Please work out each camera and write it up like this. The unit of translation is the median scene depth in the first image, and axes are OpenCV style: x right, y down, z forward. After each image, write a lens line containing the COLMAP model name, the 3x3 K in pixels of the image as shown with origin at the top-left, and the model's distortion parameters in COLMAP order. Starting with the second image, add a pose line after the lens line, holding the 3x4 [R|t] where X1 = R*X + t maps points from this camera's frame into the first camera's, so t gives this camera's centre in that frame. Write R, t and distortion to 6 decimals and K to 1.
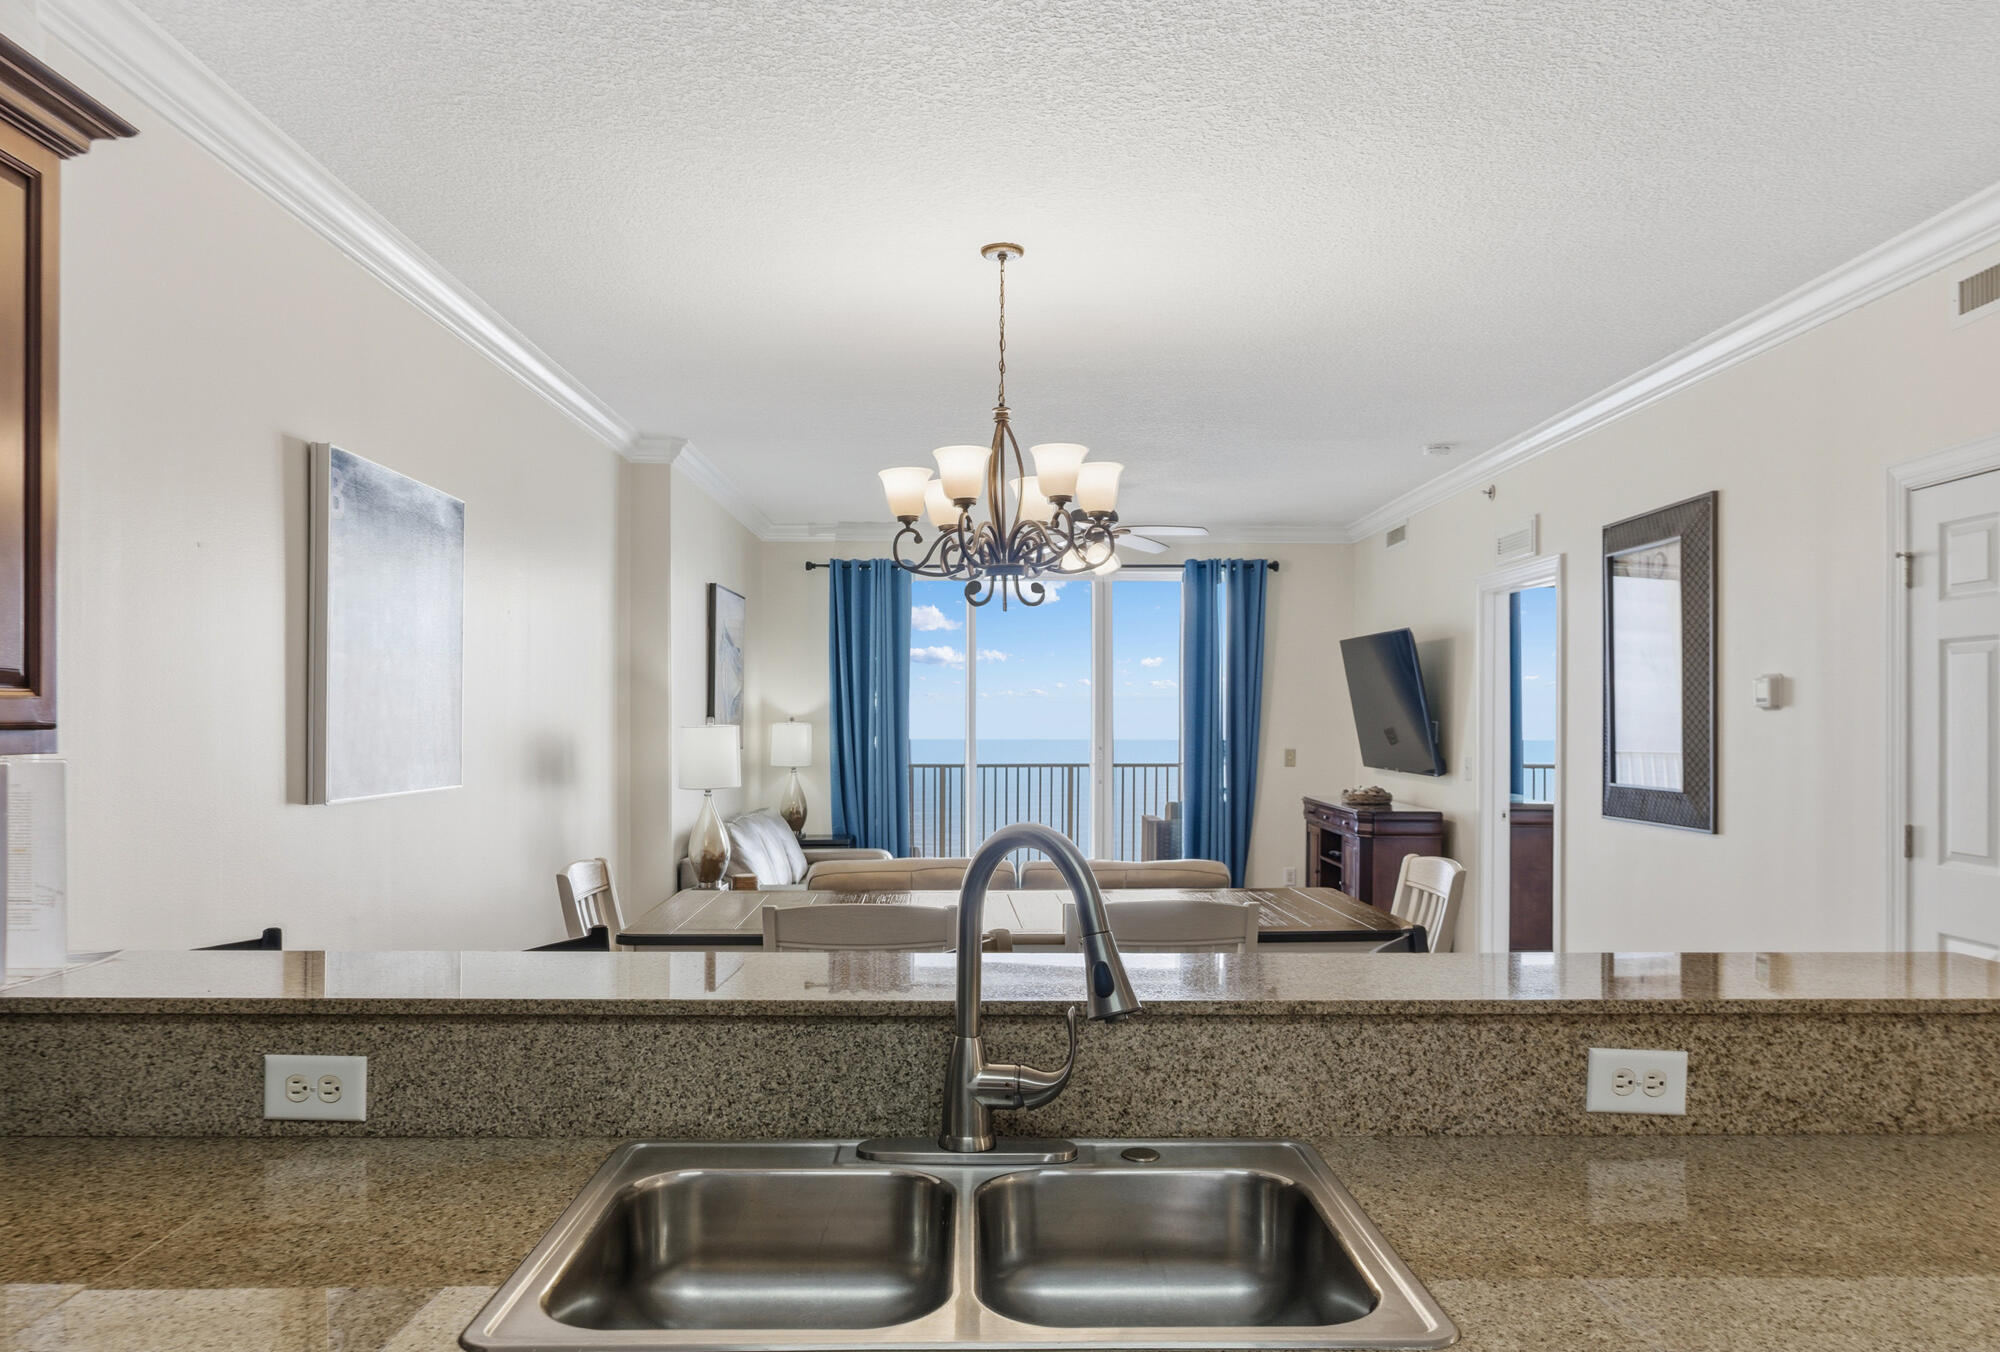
lens RADIAL K [[1370.9, 0, 1016.8], [0, 1370.9, 717.9], [0, 0, 1]] dist [-0.009113, 0.001276]
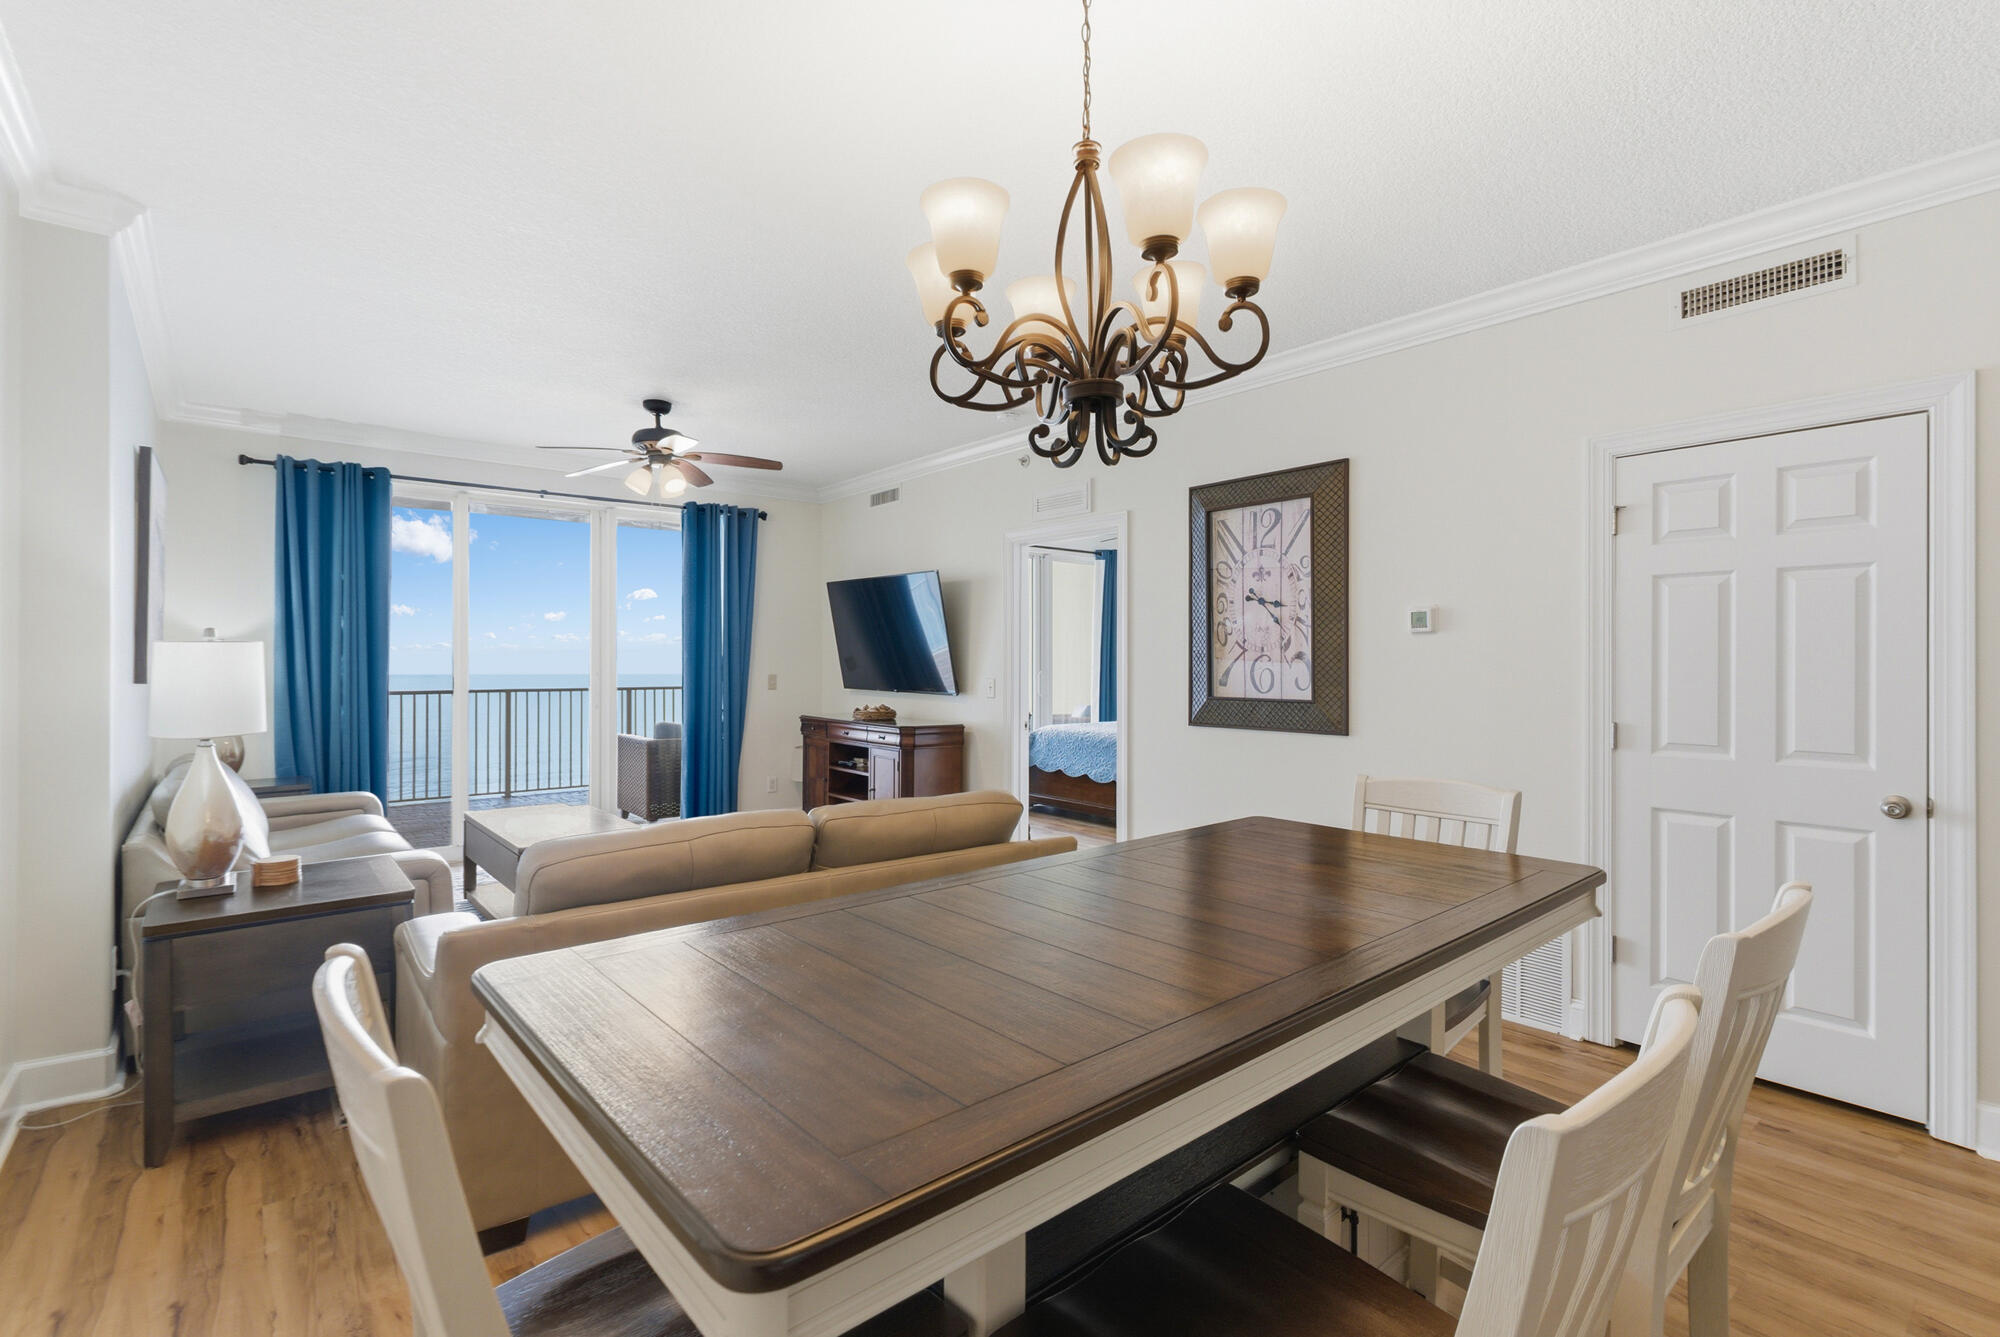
lens RADIAL K [[903.1, 0, 992.1], [0, 903.1, 657.4], [0, 0, 1]] dist [-0.007396, 0.002228]
pose [[0.792247, 0.004786, 0.610182, -0.180802], [-0.004785, 0.999987, -0.001631, 0.013171], [-0.610182, -0.001627, 0.792260, 0.408672]]
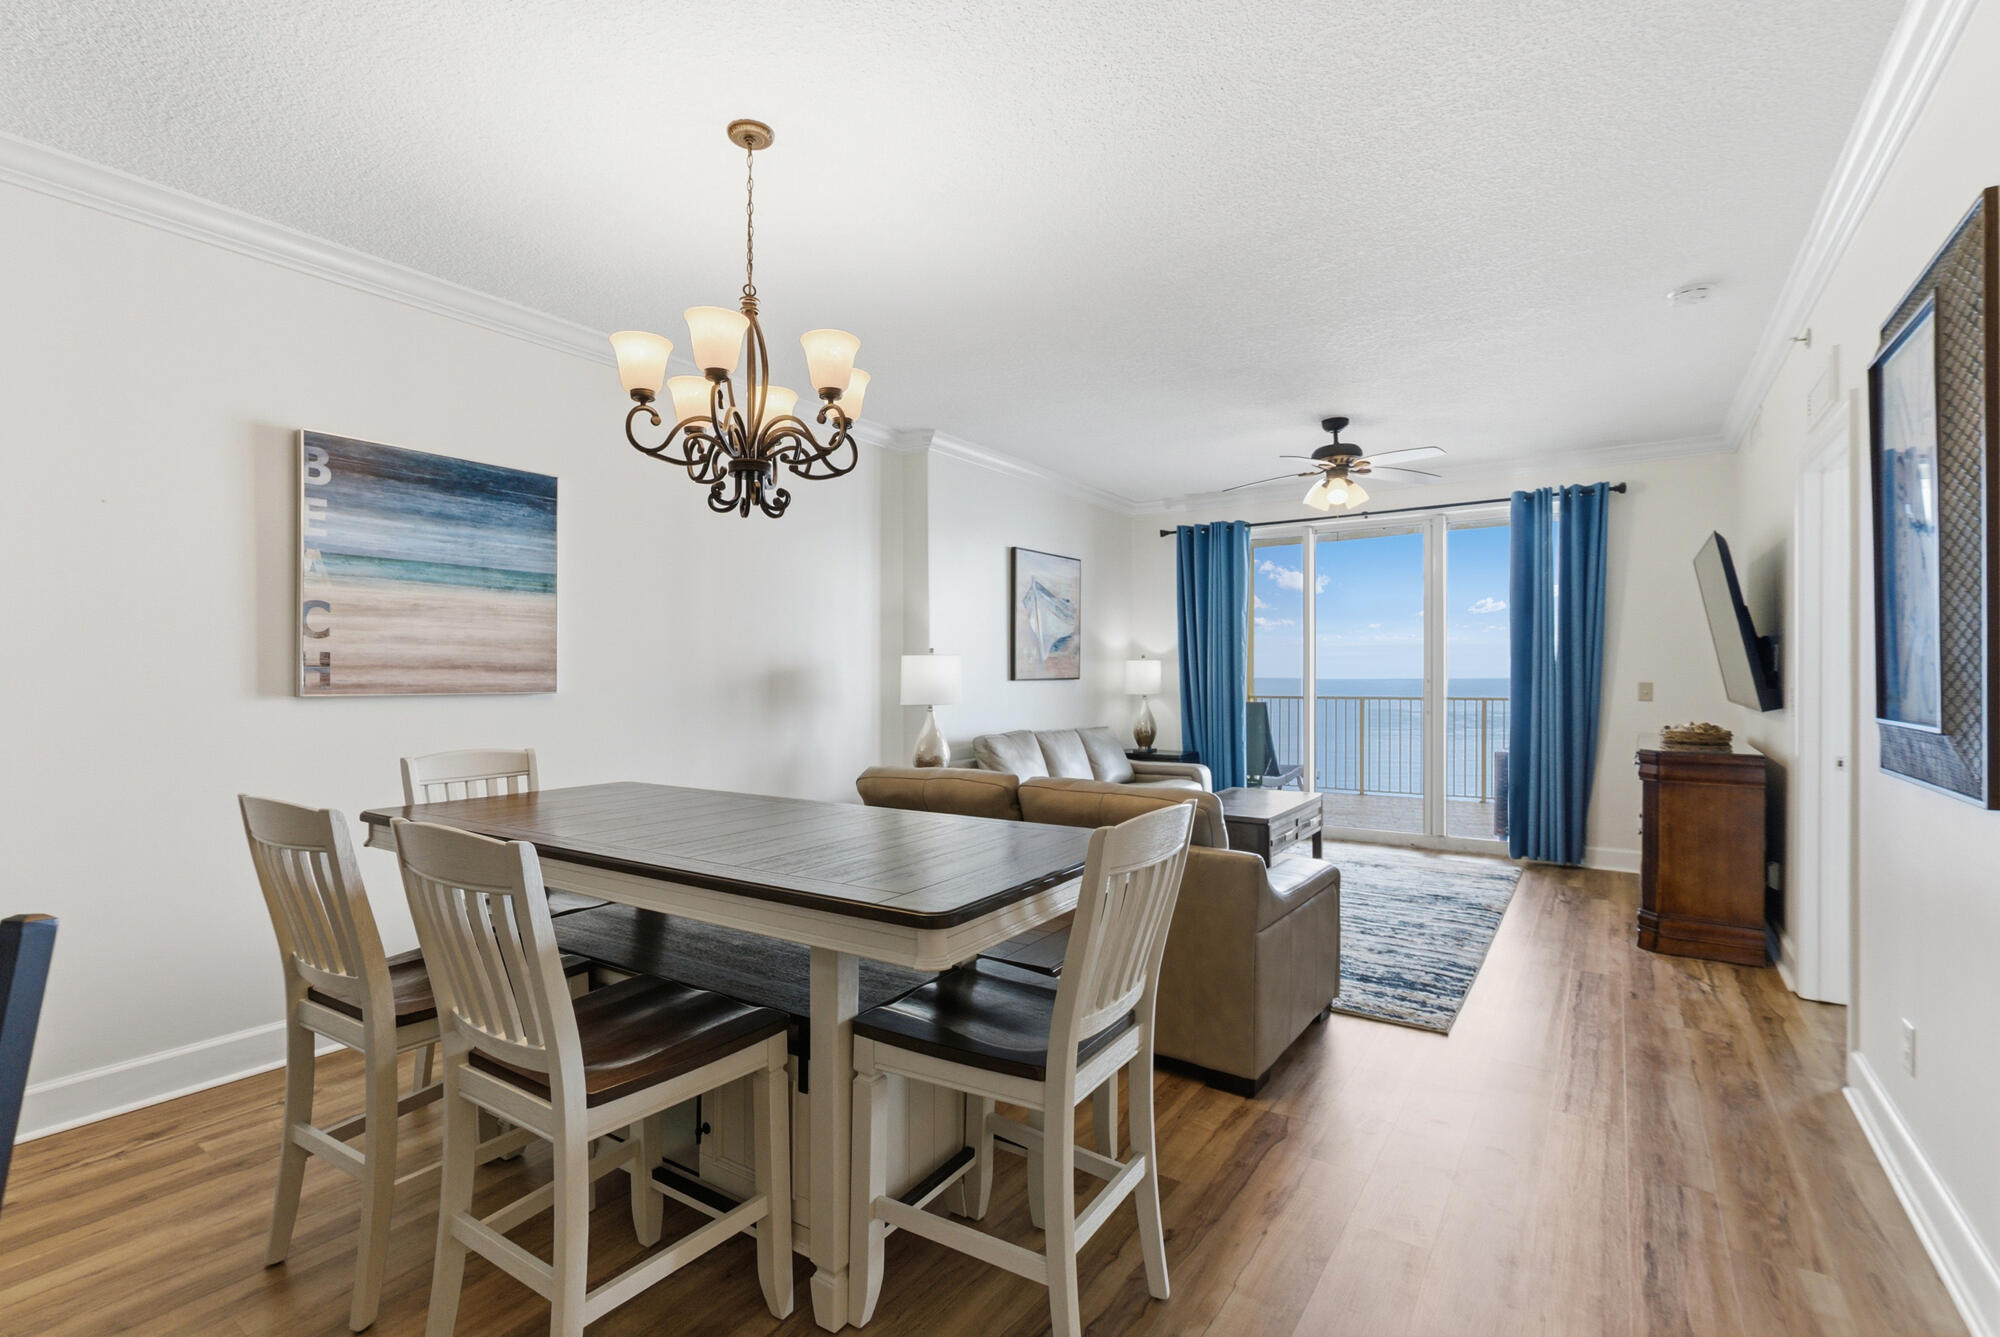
lens RADIAL K [[903.1, 0, 992.4], [0, 903.1, 675.2], [0, 0, 1]] dist [-0.007396, 0.002228]
pose [[0.809441, 0.000156, -0.587201, 0.296762], [0.002208, 0.999992, 0.003309, 0.021458], [0.587197, -0.003975, 0.809434, 0.357972]]
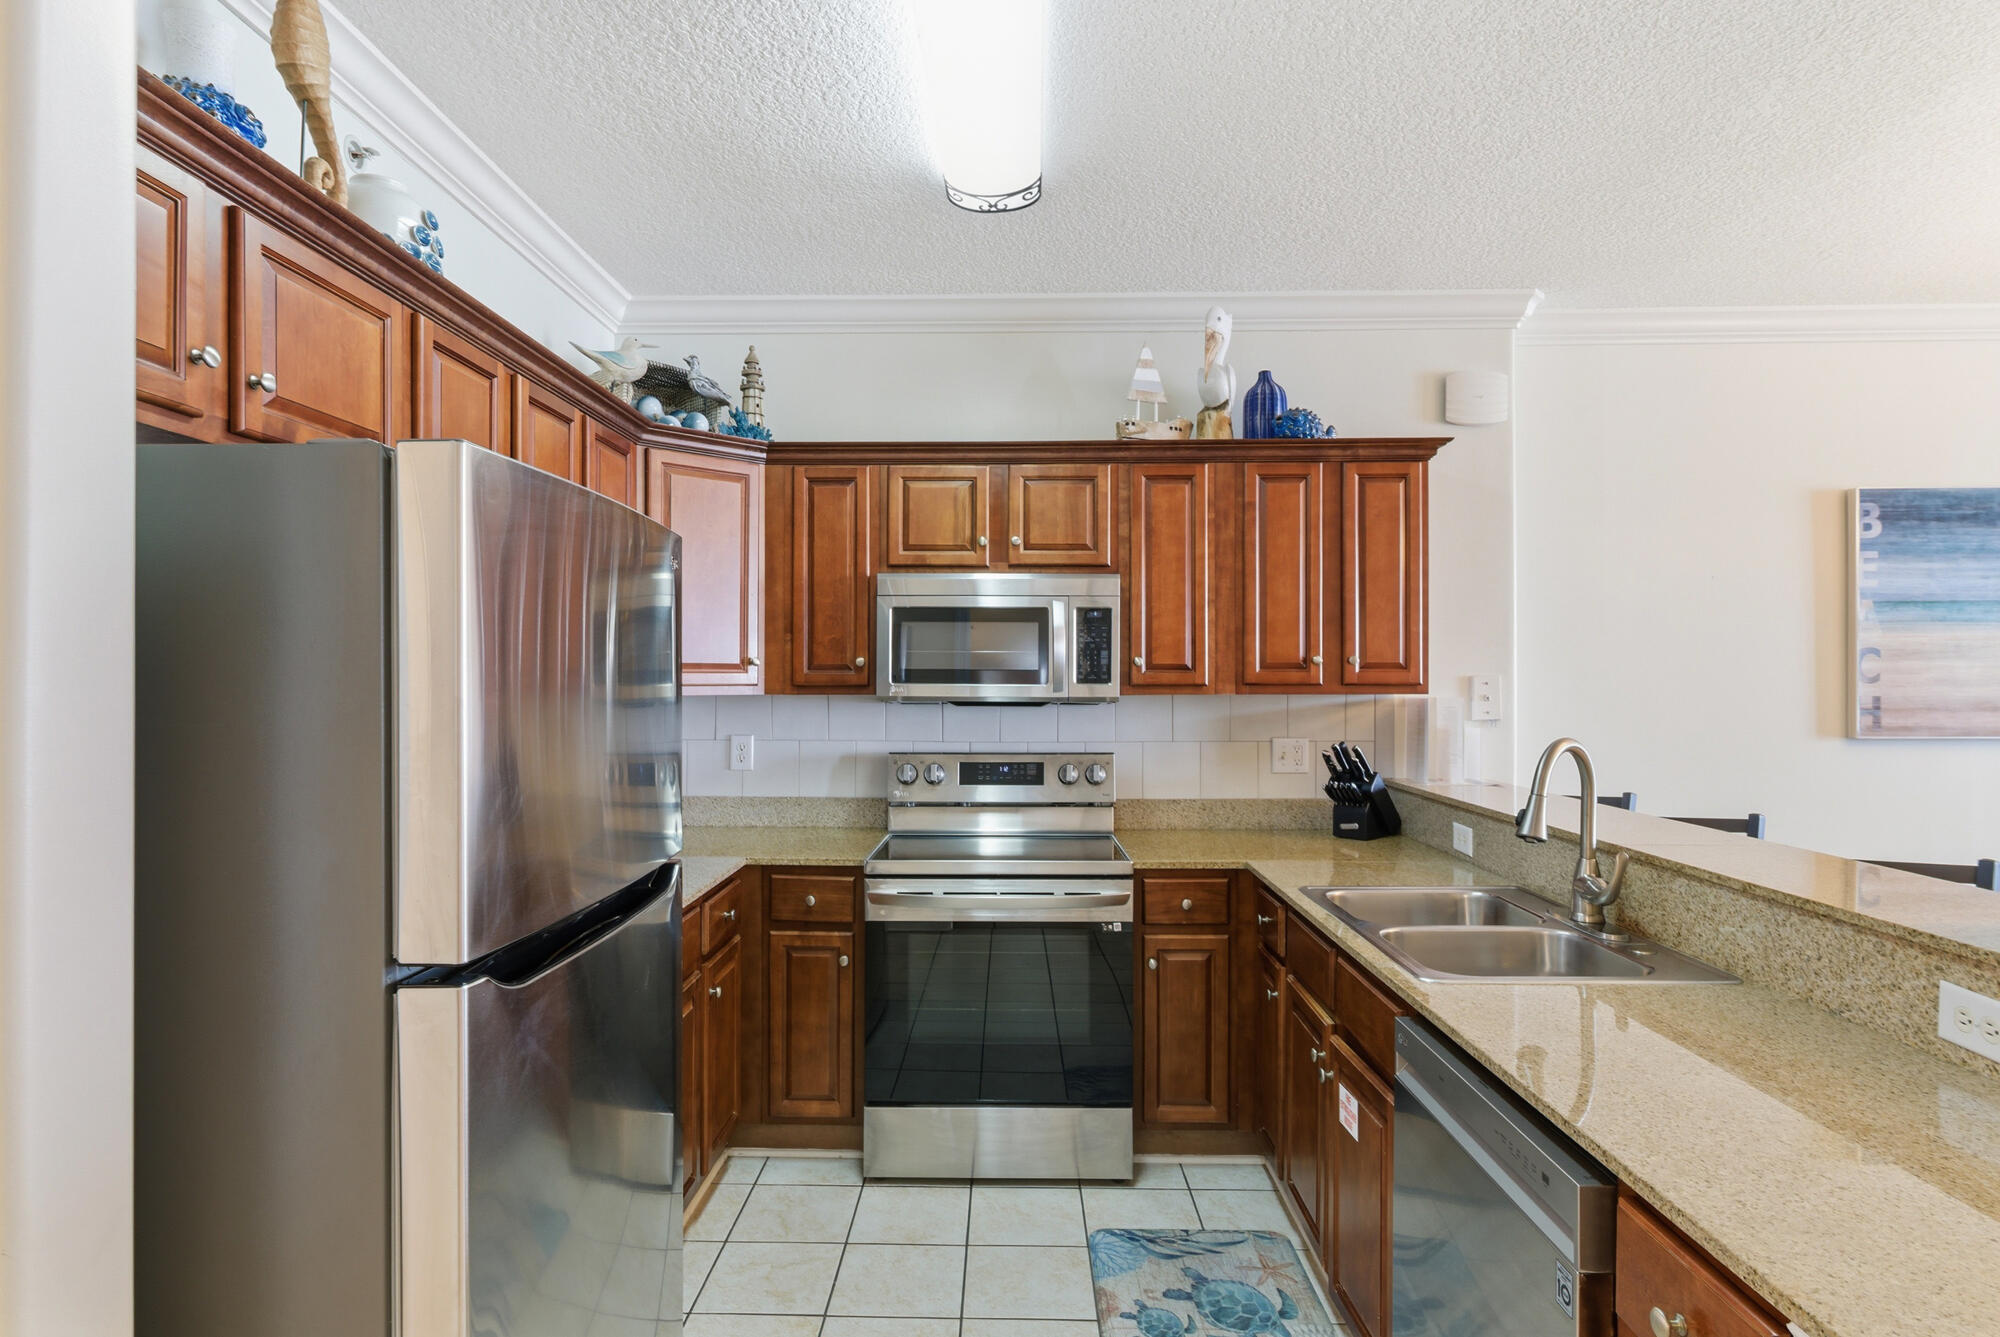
lens RADIAL K [[1064.1, 0, 993.2], [0, 1064.1, 676.1], [0, 0, 1]] dist [-0.012810, 0.006641]
pose [[-0.052828, -0.006487, -0.998583, 0.345154], [0.007372, 0.999949, -0.006886, -0.000631], [0.998576, -0.007725, -0.052778, 0.075397]]
